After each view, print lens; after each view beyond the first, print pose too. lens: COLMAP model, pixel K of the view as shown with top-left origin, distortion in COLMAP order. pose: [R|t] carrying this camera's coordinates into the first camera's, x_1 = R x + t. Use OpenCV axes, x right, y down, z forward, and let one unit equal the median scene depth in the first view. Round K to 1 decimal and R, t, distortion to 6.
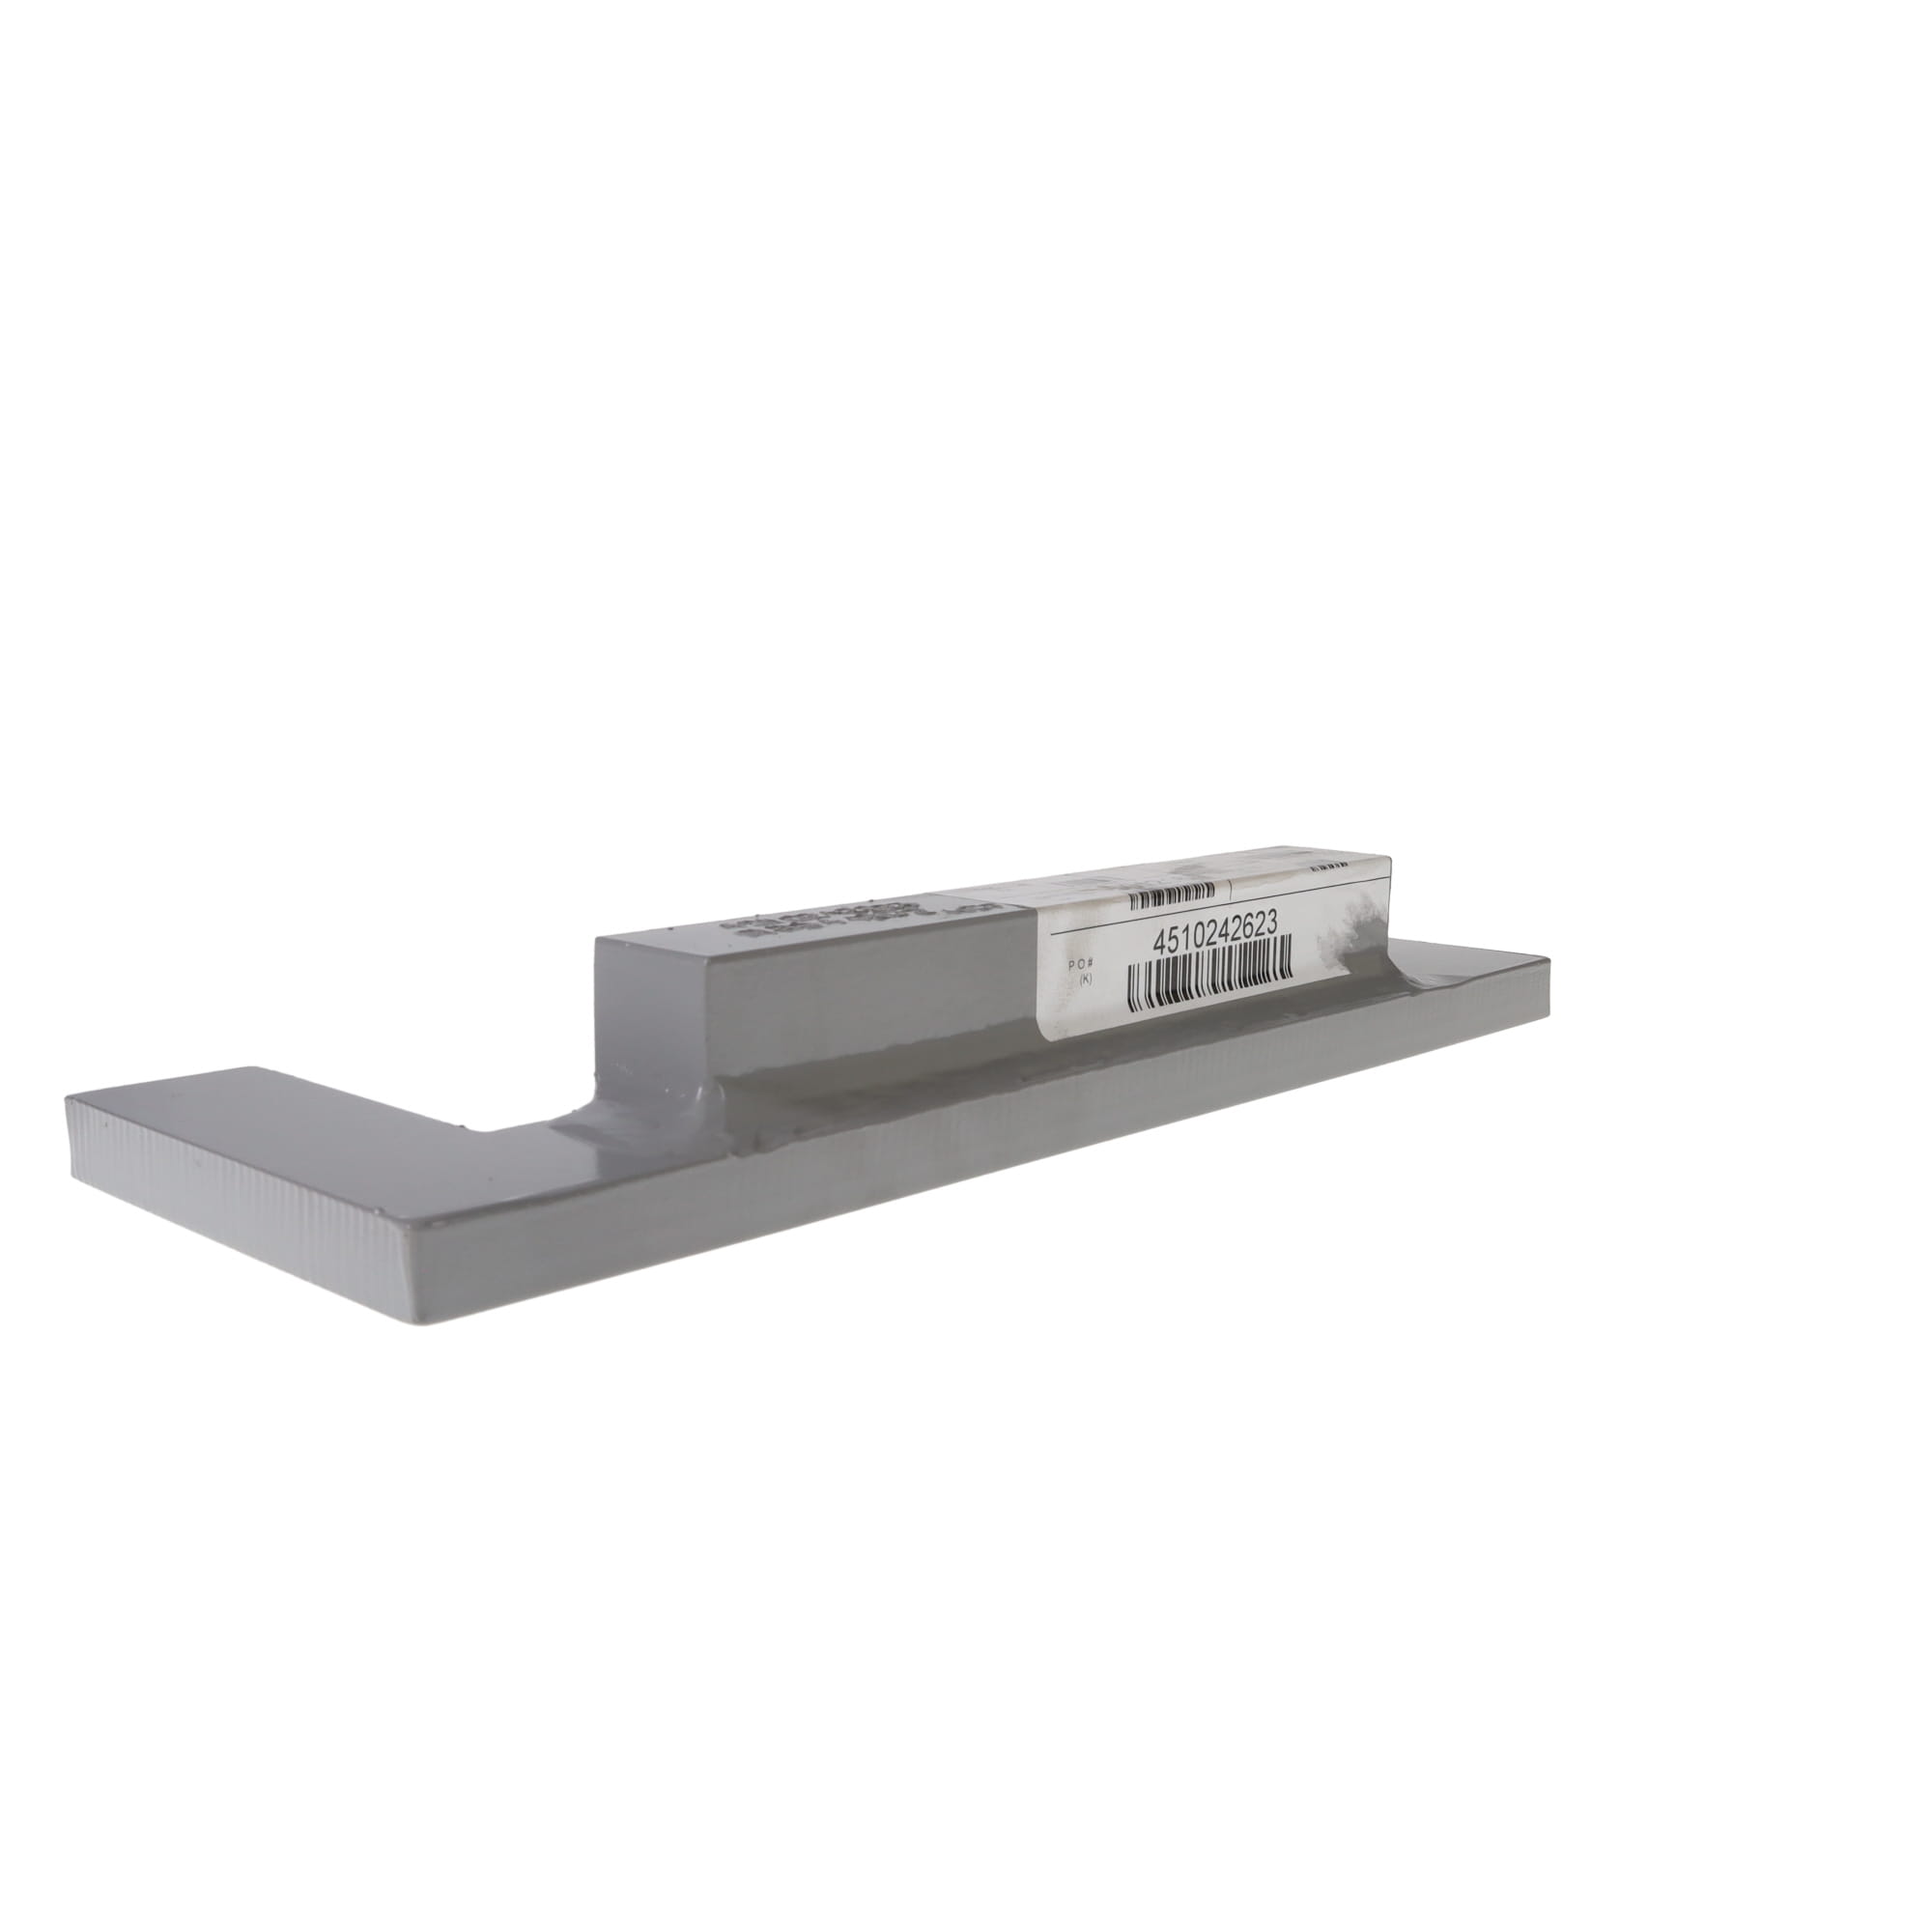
lens RADIAL K [[2032.9, 0, 966.0], [0, 2032.9, 966.0], [0, 0, 1]] dist [-0.007588, -0.009050]
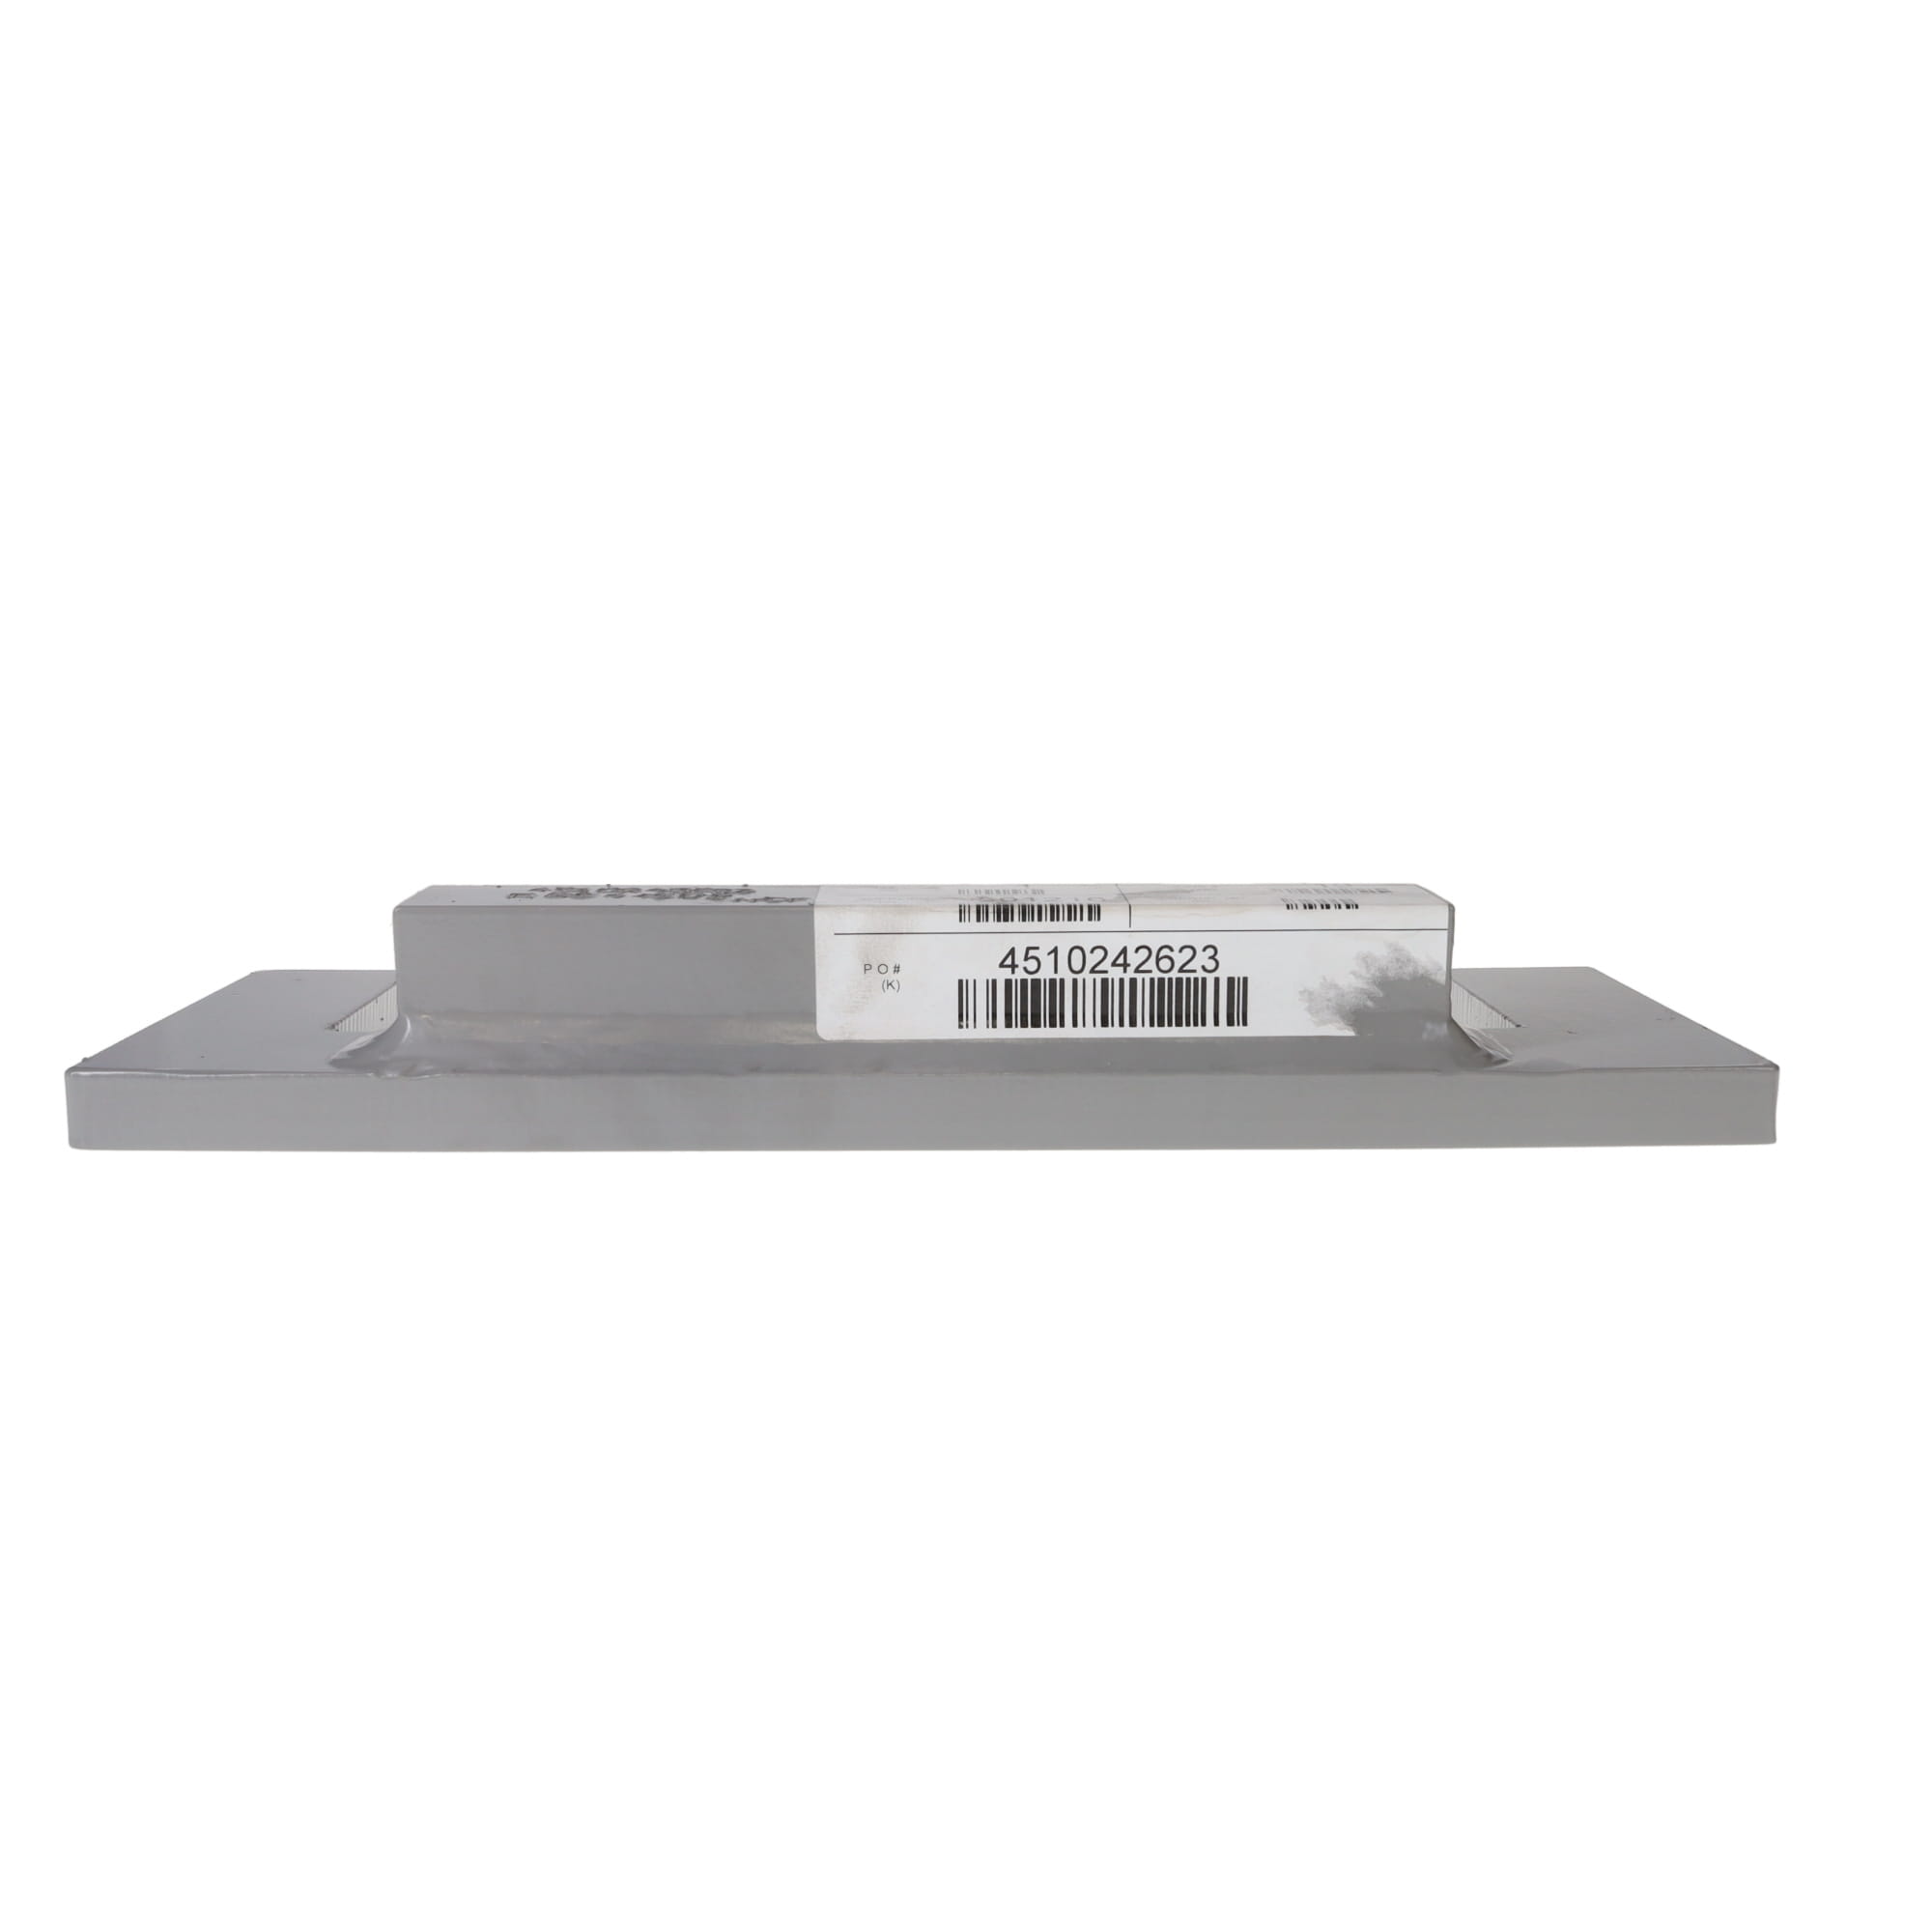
lens RADIAL K [[2032.9, 0, 966.0], [0, 2032.9, 966.0], [0, 0, 1]] dist [-0.007588, -0.009050]
pose [[0.704112, 0.144712, -0.695187, 0.713172], [-0.117668, 0.989257, 0.086747, -0.085806], [0.700272, 0.020722, 0.713576, 0.306984]]
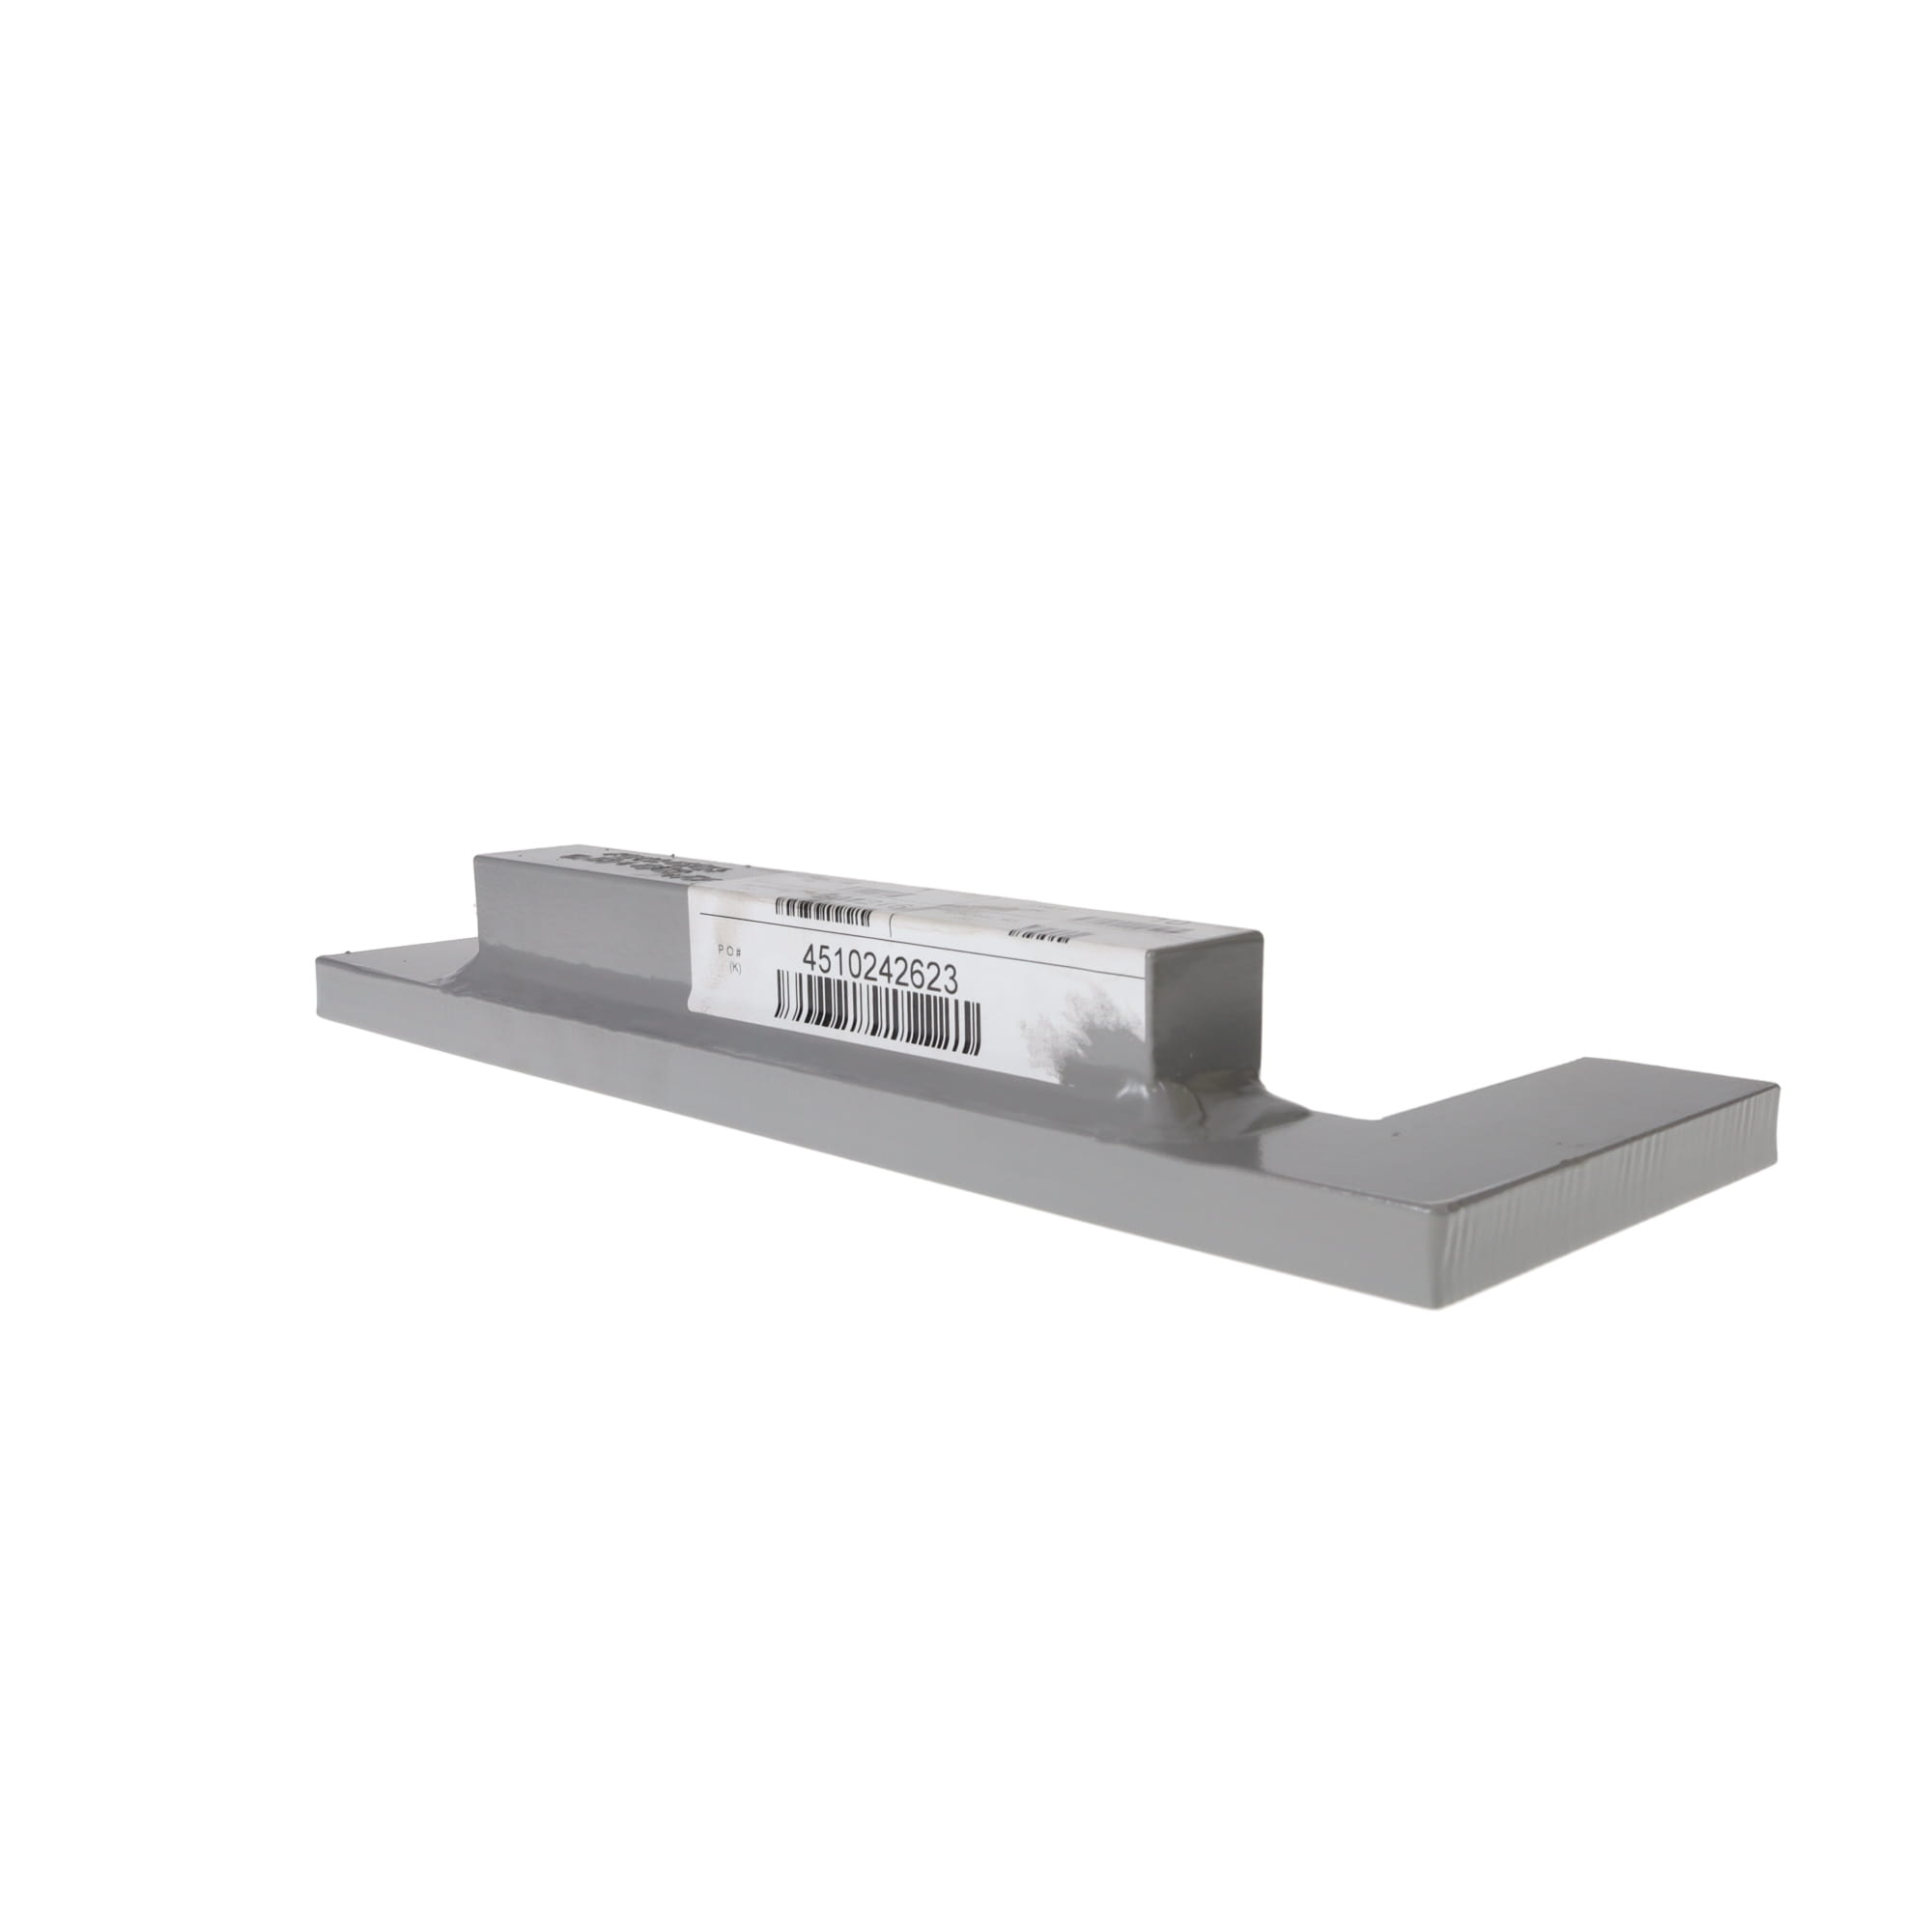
lens RADIAL K [[2032.9, 0, 966.0], [0, 2032.9, 966.0], [0, 0, 1]] dist [-0.007588, -0.009050]
pose [[0.011288, 0.164399, -0.986329, 1.009935], [-0.170302, 0.972297, 0.160111, -0.168093], [0.985327, 0.166166, 0.038973, 1.006051]]
